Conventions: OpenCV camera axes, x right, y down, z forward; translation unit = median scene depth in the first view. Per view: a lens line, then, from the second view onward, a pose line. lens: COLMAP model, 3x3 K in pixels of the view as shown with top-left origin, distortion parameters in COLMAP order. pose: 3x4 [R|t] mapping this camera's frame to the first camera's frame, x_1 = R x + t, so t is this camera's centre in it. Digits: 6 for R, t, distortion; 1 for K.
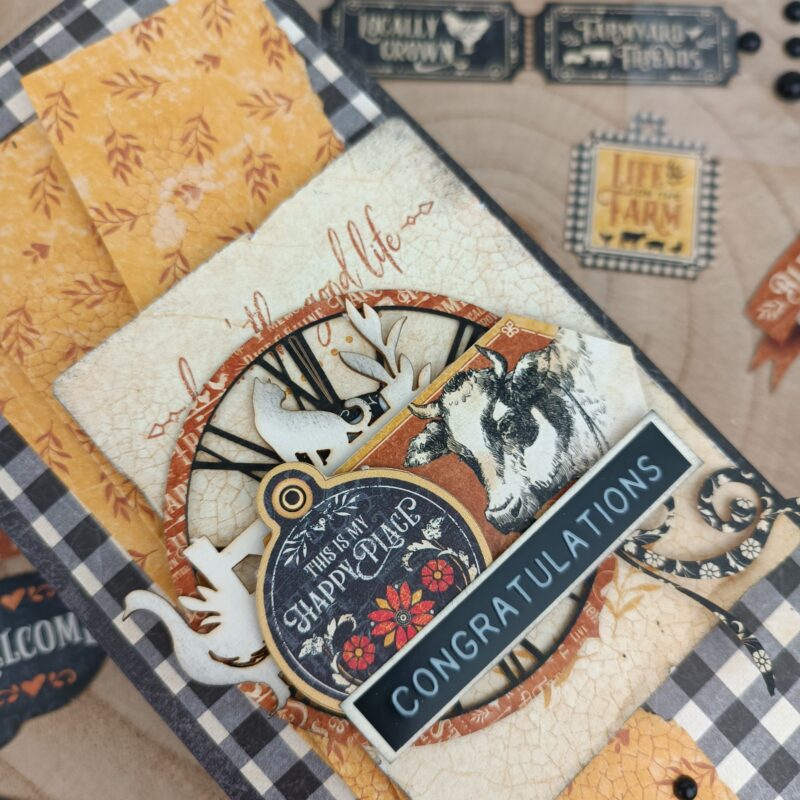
lens RADIAL K [[849.3, 0, 402.3], [0, 849.3, 397.5], [0, 0, 1]] dist [-0.060989, 0.041363]
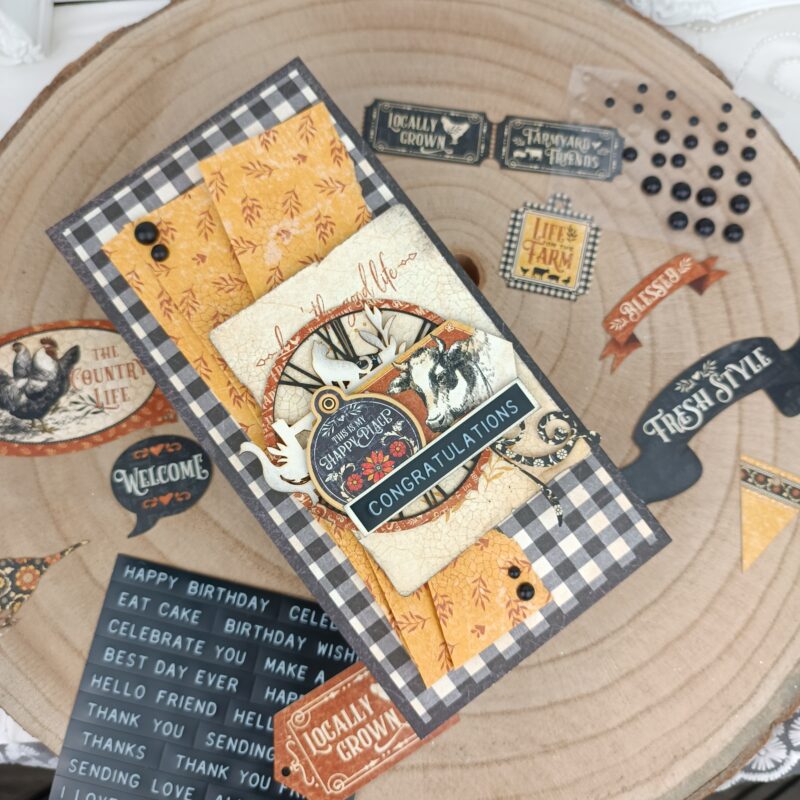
lens RADIAL K [[828.1, 0, 401.0], [0, 828.1, 400.9], [0, 0, 1]] dist [0.032830, -0.200369]
pose [[0.995211, 0.097743, -0.000630, 0.036862], [-0.097424, 0.992440, 0.074646, -0.045365], [0.007921, -0.074228, 0.997210, -0.871310]]
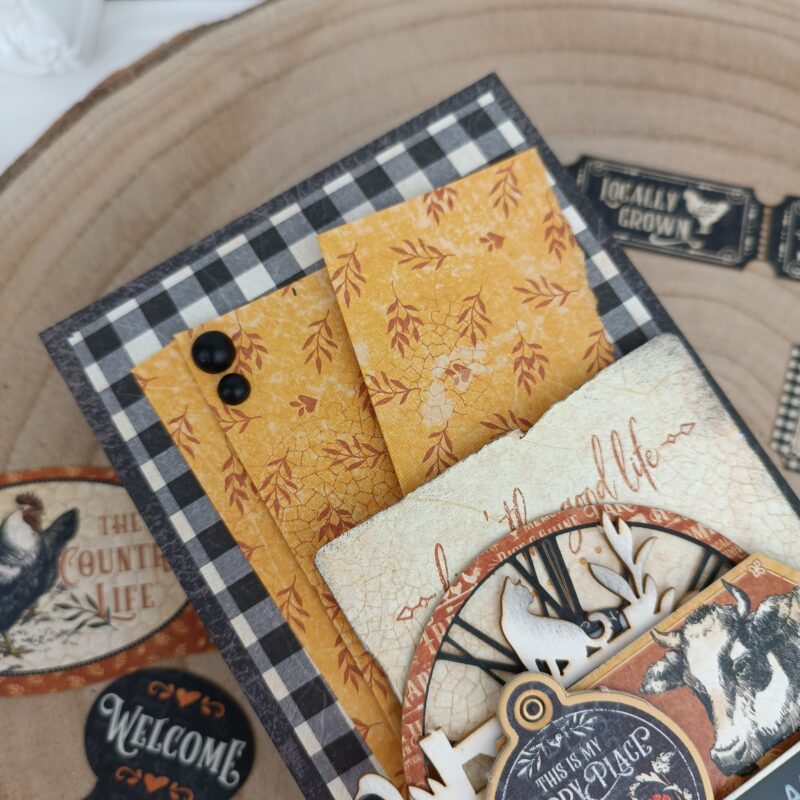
lens RADIAL K [[842.1, 0, 402.0], [0, 842.1, 400.1], [0, 0, 1]] dist [-0.055046, 0.054908]
pose [[0.984130, 0.173569, -0.036904, -0.294048], [-0.173959, 0.984724, -0.007588, -0.201008], [0.035023, 0.013888, 0.999290, -0.019471]]
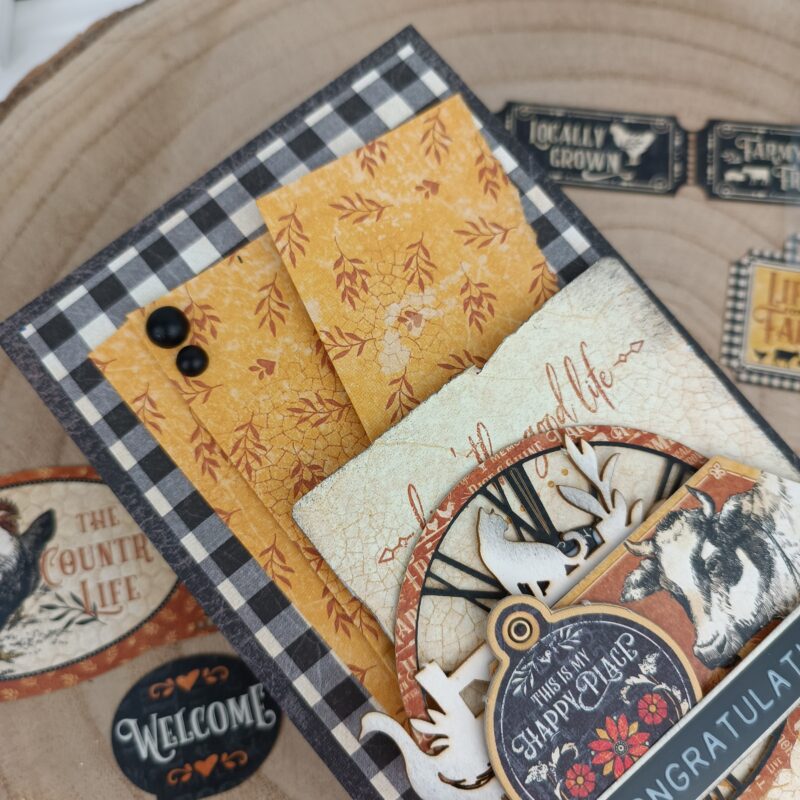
lens RADIAL K [[842.1, 0, 402.0], [0, 842.1, 400.1], [0, 0, 1]] dist [-0.055046, 0.054908]
pose [[0.998519, 0.053900, 0.007358, -0.282039], [-0.053928, 0.998538, 0.003597, -0.153685], [-0.007153, -0.003988, 0.999966, -0.041985]]
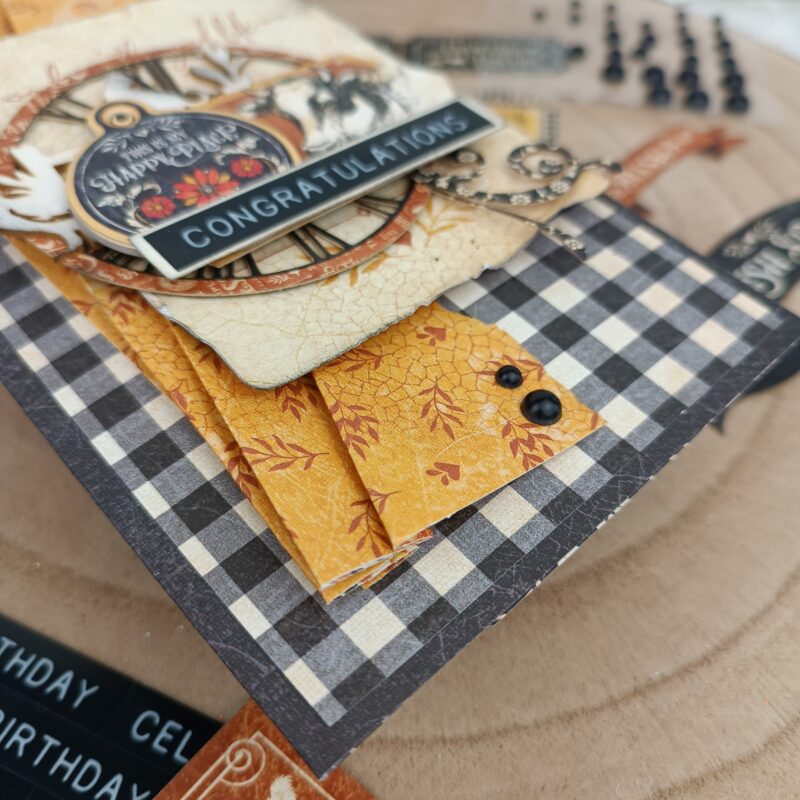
lens RADIAL K [[849.3, 0, 402.3], [0, 849.3, 397.5], [0, 0, 1]] dist [-0.060989, 0.041363]
pose [[0.999969, 0.005710, 0.005426, 0.213016], [-0.002386, 0.876066, -0.482185, 0.892972], [-0.007507, 0.482157, 0.876052, 0.211940]]
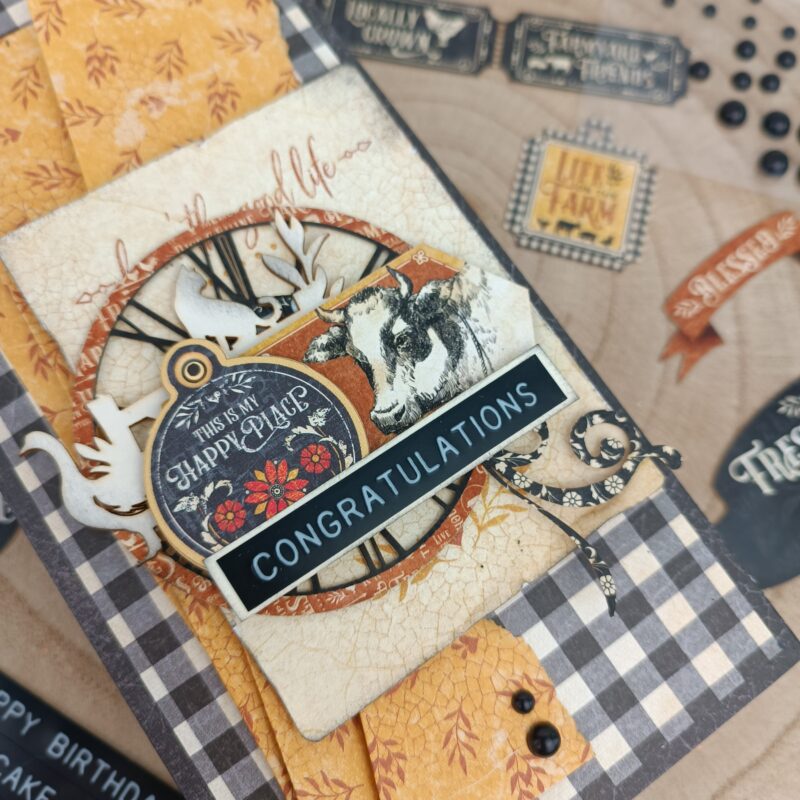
lens RADIAL K [[849.3, 0, 402.3], [0, 849.3, 397.5], [0, 0, 1]] dist [-0.060989, 0.041363]
pose [[0.990266, 0.139106, -0.004780, 0.136093], [-0.139066, 0.987382, -0.075748, 0.186233], [-0.005817, 0.075675, 0.997116, -0.077065]]
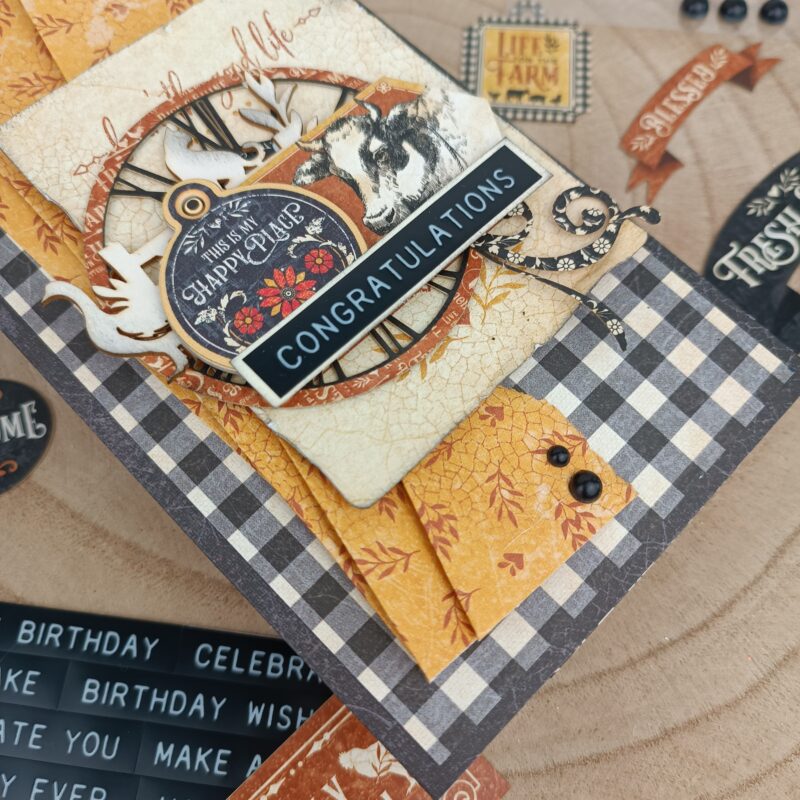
lens RADIAL K [[842.1, 0, 402.0], [0, 842.1, 400.1], [0, 0, 1]] dist [-0.055046, 0.054908]
pose [[0.998957, -0.045124, -0.006999, 0.143146], [0.043407, 0.985949, -0.161306, 0.544596], [0.014180, 0.160834, 0.986880, -0.081278]]
